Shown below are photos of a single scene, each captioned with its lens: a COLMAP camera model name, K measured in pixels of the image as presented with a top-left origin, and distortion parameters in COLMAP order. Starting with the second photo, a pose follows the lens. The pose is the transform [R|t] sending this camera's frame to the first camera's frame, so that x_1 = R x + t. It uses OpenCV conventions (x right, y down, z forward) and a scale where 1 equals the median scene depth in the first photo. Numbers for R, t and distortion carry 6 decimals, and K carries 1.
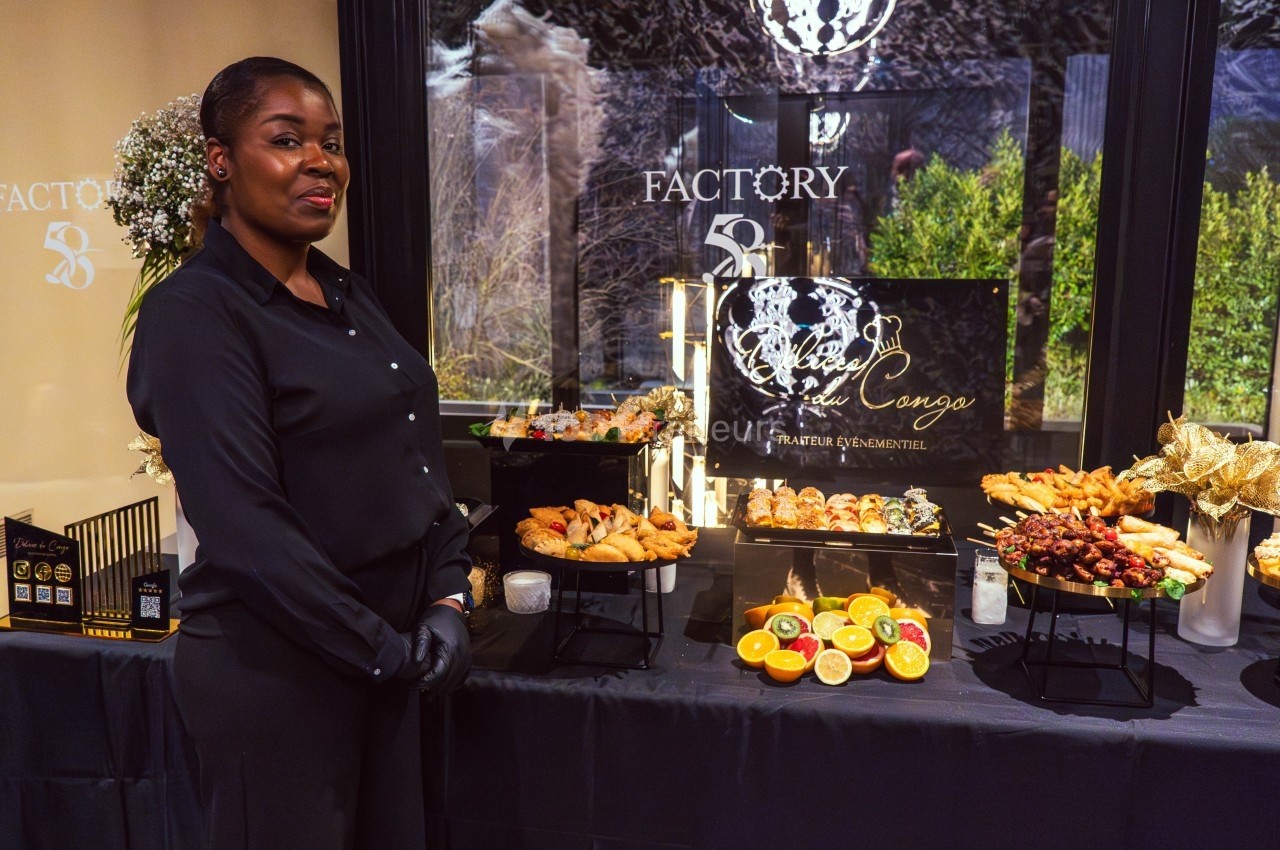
lens RADIAL K [[1162.8, 0, 572.1], [0, 1162.8, 430.6], [0, 0, 1]] dist [-0.017089, -0.007957]
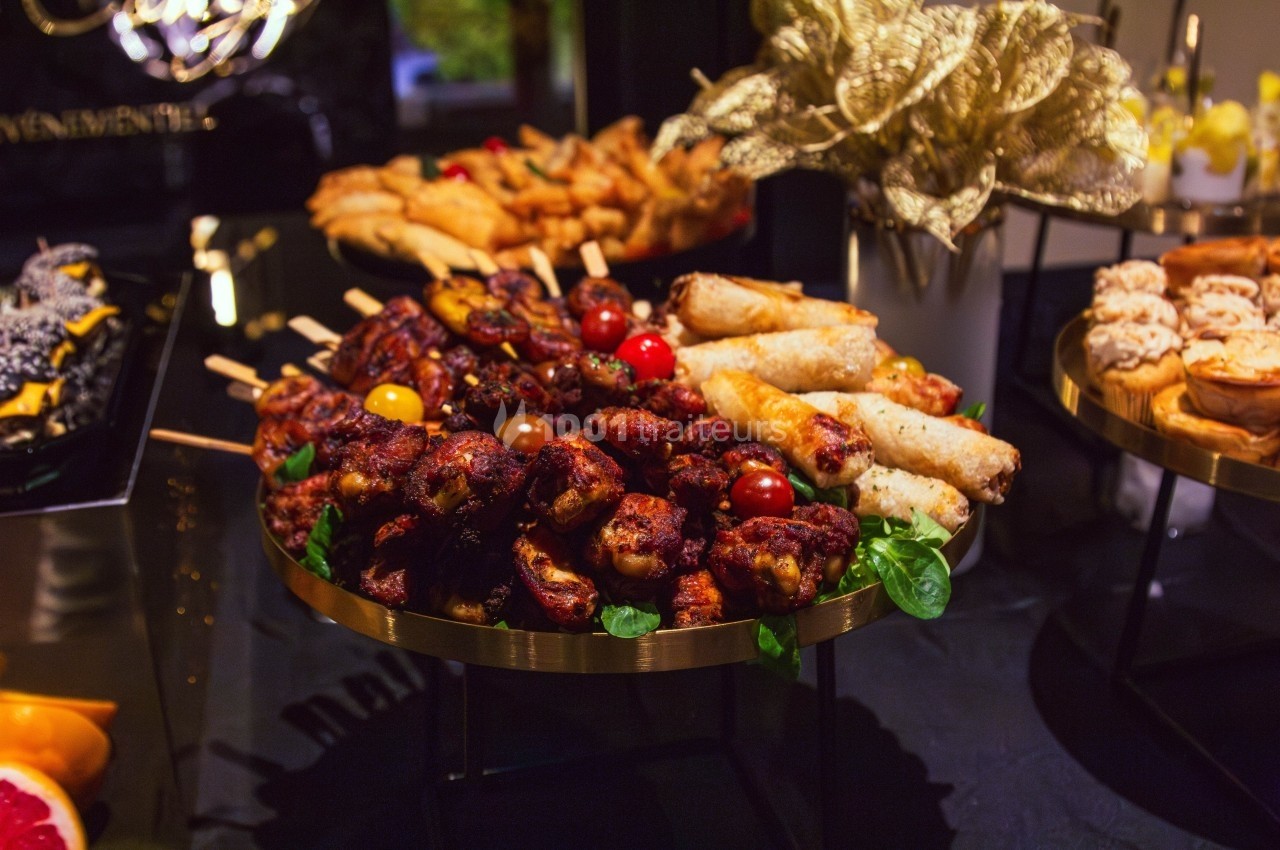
lens RADIAL K [[1379.6, 0, 640.0], [0, 1379.6, 425.0], [0, 0, 1]] dist [-0.115402, 0.035012]
pose [[0.905044, -0.171339, 0.389279, 0.279072], [0.086965, 0.970479, 0.224963, 0.028343], [-0.416332, -0.169748, 0.893226, 0.592818]]
